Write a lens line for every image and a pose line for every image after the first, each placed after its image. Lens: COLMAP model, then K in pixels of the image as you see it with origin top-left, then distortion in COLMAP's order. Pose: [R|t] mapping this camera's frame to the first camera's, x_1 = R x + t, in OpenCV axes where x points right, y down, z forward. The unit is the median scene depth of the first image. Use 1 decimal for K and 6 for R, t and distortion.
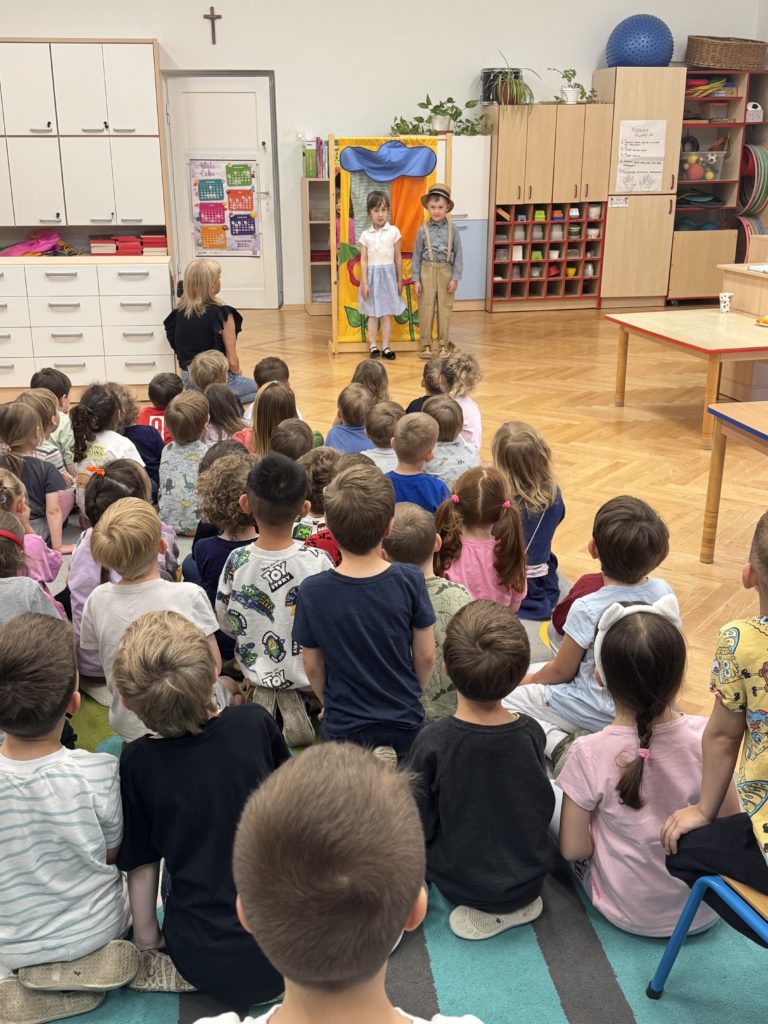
lens RADIAL K [[1126.1, 0, 384.0], [0, 1126.1, 512.0], [0, 0, 1]] dist [0.081346, -0.012050]
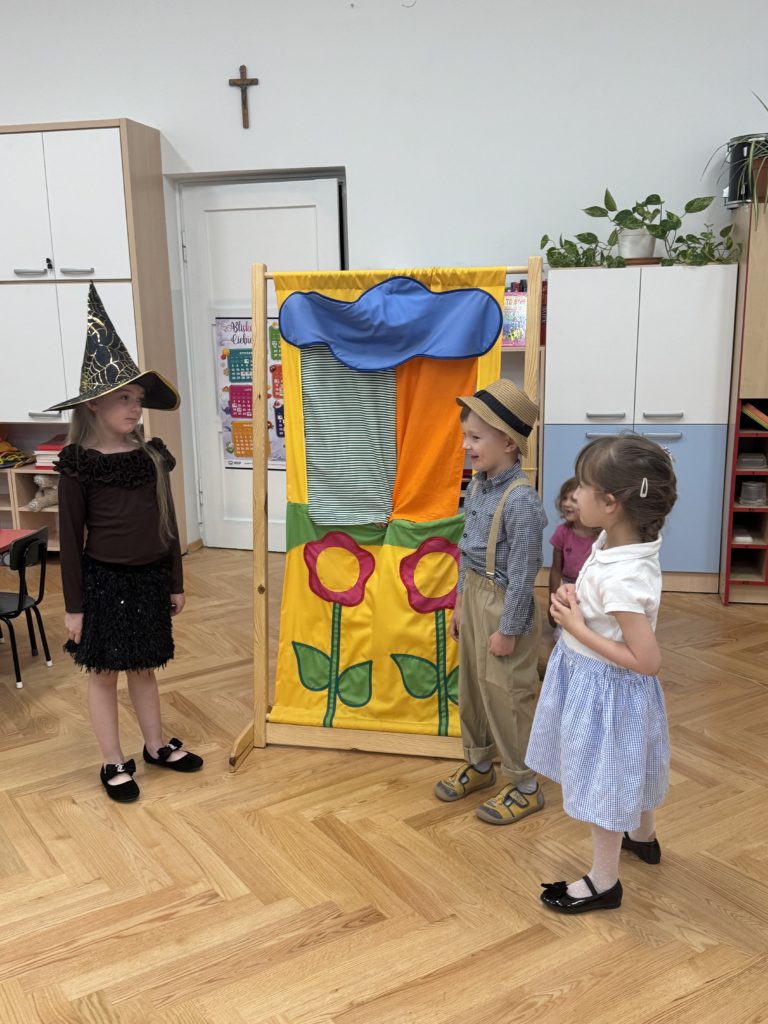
lens RADIAL K [[1037.1, 0, 384.0], [0, 1037.1, 512.0], [0, 0, 1]] dist [0.115377, -0.011621]
pose [[0.939966, 0.055599, -0.336709, 0.111173], [-0.090637, 0.991878, -0.089240, -0.168135], [0.329012, 0.114401, 0.937370, 0.528125]]
